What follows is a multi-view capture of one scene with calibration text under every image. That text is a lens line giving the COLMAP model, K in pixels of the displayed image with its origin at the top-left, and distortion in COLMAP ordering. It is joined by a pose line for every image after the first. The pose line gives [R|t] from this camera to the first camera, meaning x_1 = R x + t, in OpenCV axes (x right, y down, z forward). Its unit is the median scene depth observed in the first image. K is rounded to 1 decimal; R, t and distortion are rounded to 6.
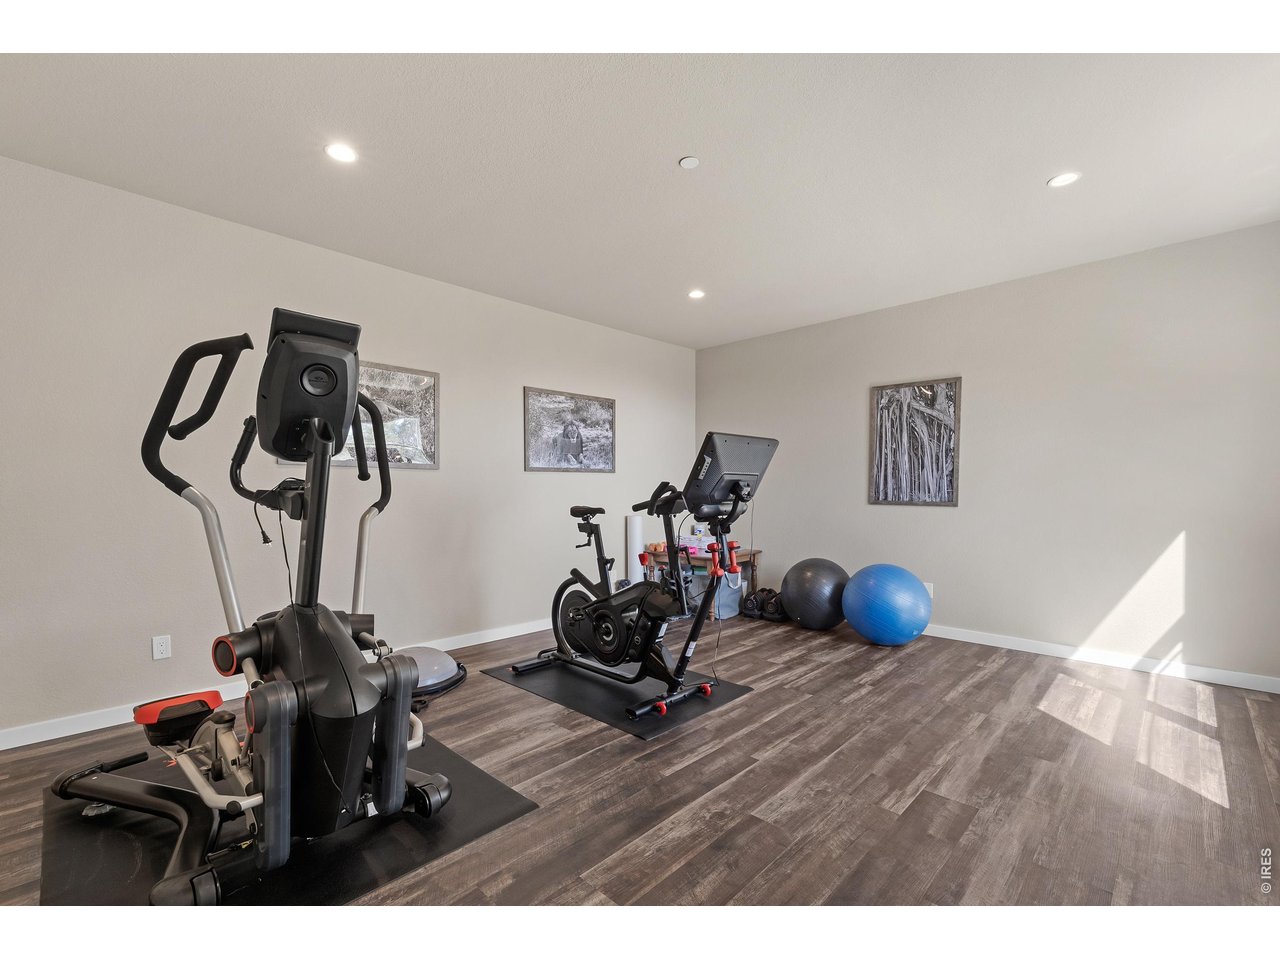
lens RADIAL K [[559.0, 0, 637.6], [0, 559.0, 504.5], [0, 0, 1]] dist [0.000733, 0.000022]
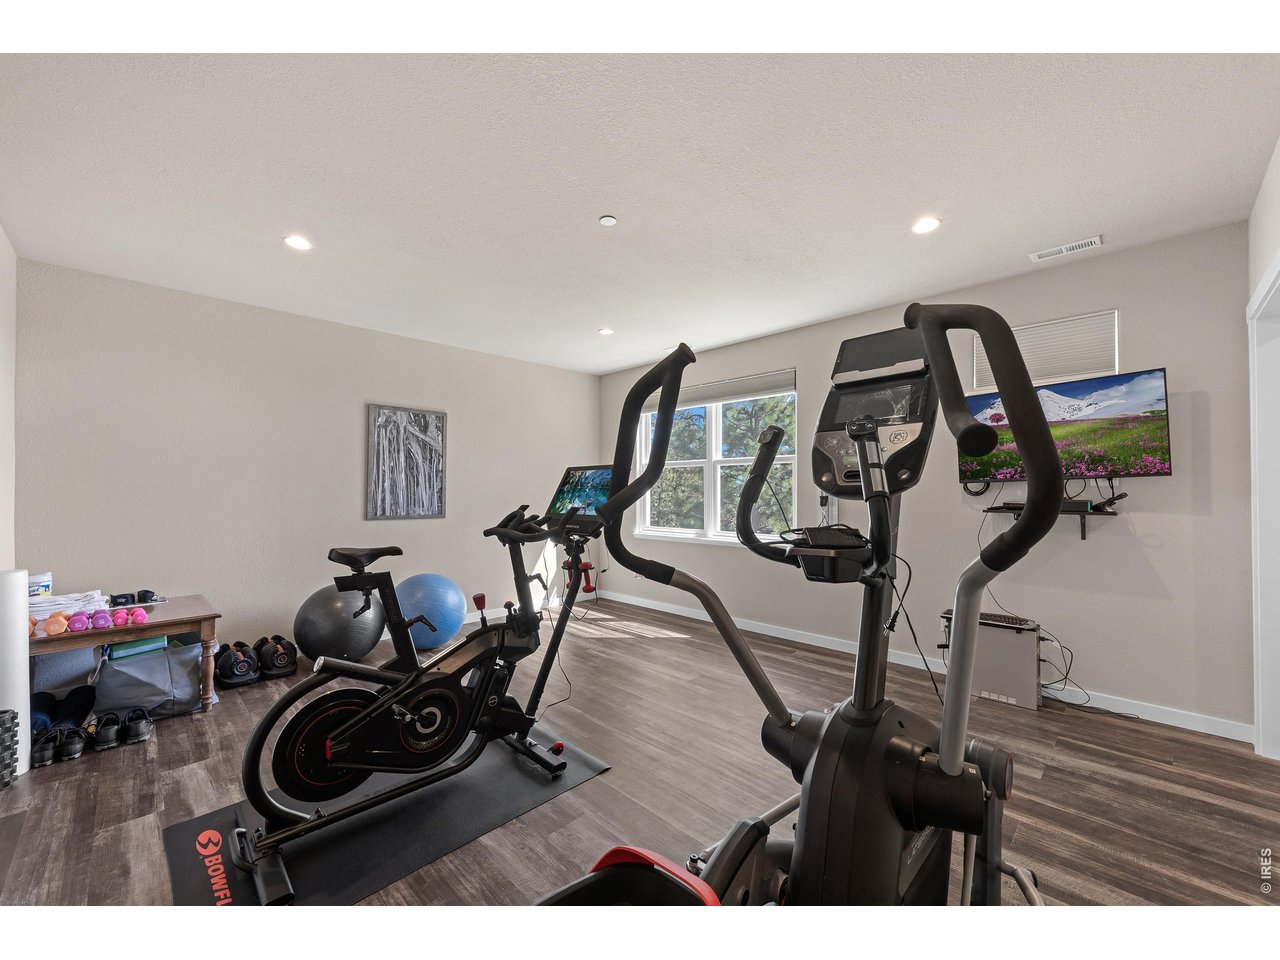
lens RADIAL K [[515.8, 0, 640.0], [0, 515.8, 480.0], [0, 0, 1]] dist [-0.000396, -0.000148]
pose [[0.007155, 0.020945, 0.999755, -0.540583], [0.031114, 0.999292, -0.021158, -0.040694], [-0.999490, 0.031258, 0.006498, 0.549369]]
